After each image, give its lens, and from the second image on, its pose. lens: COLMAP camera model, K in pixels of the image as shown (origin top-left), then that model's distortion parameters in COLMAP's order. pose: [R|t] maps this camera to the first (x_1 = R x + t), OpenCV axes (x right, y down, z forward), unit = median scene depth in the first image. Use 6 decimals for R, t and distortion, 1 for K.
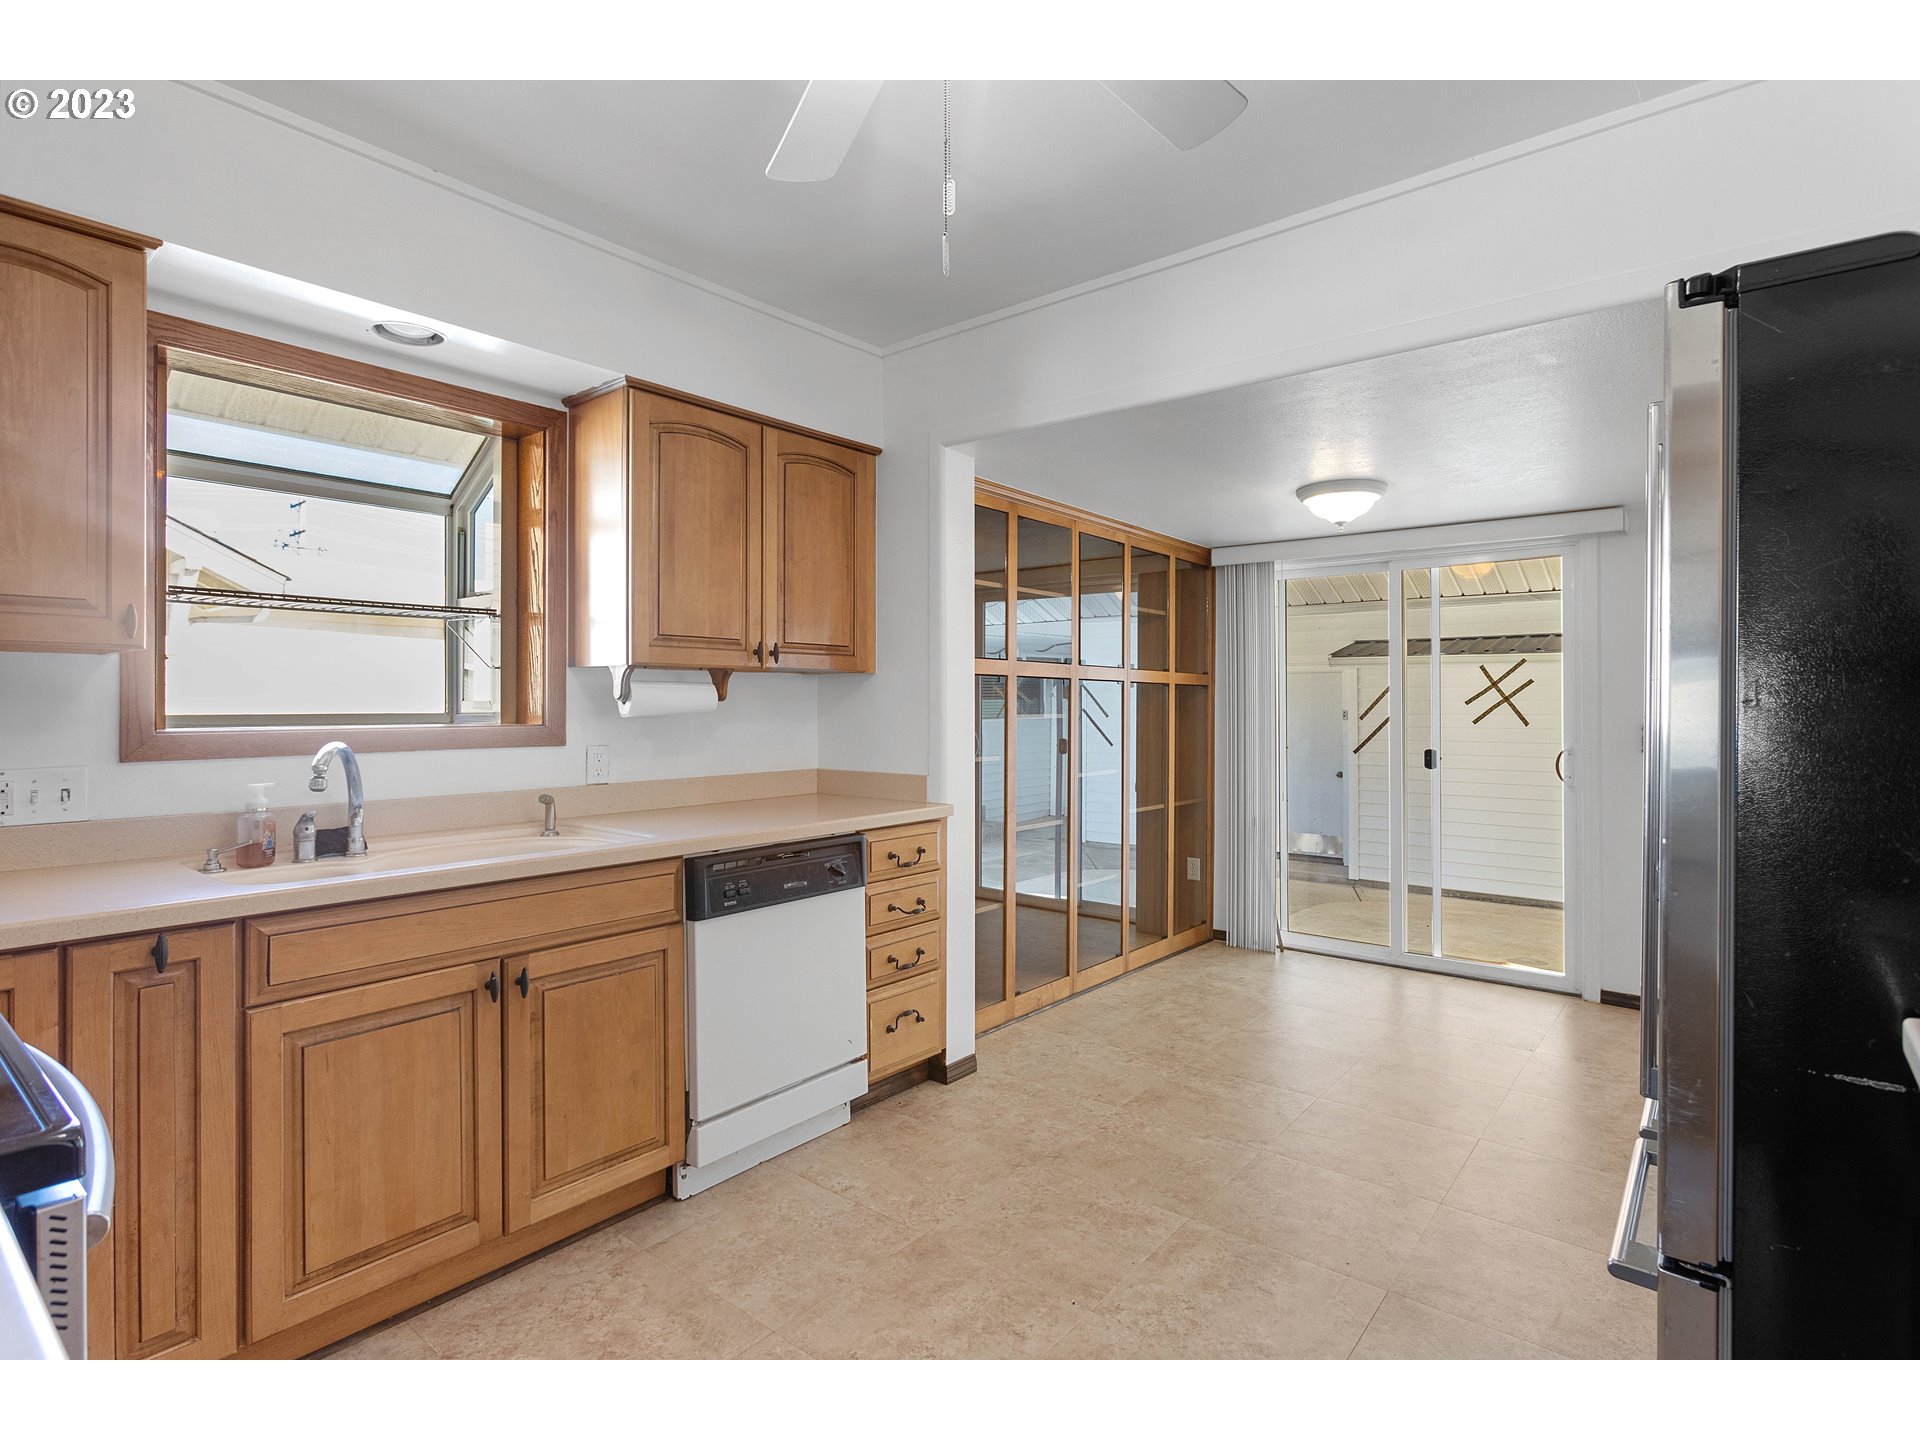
lens RADIAL K [[957.3, 0, 959.6], [0, 957.3, 708.5], [0, 0, 1]] dist [-0.005343, 0.004602]
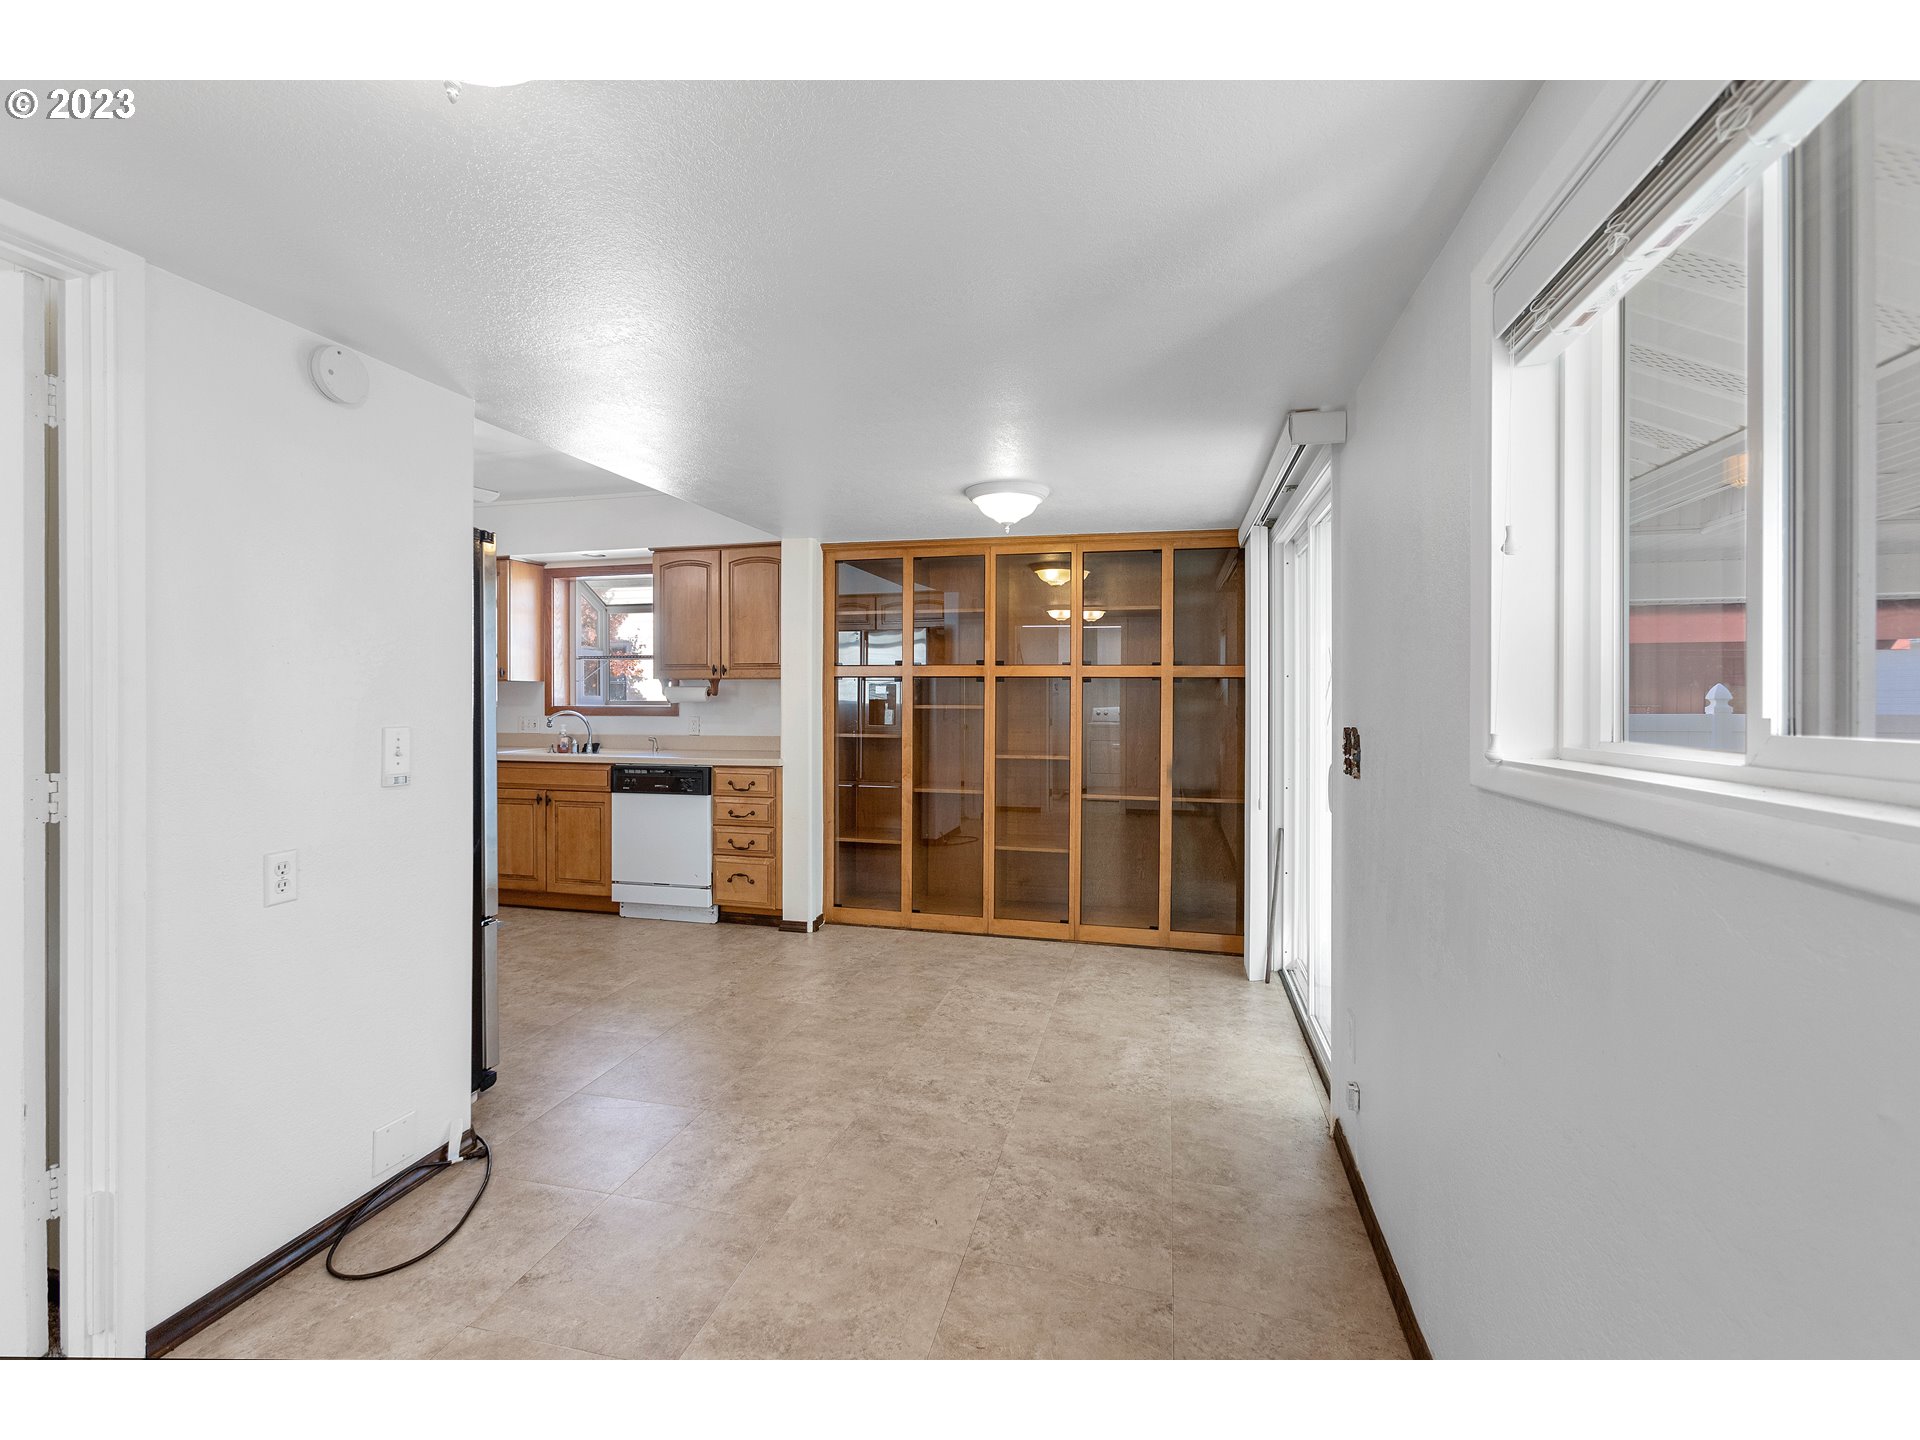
lens RADIAL K [[871.8, 0, 958.4], [0, 871.8, 708.9], [0, 0, 1]] dist [-0.004725, -0.000083]
pose [[0.431055, 0.013976, -0.902217, 1.254662], [-0.005026, 0.999902, 0.013088, -0.004871], [0.902312, -0.001107, 0.431083, 0.550533]]
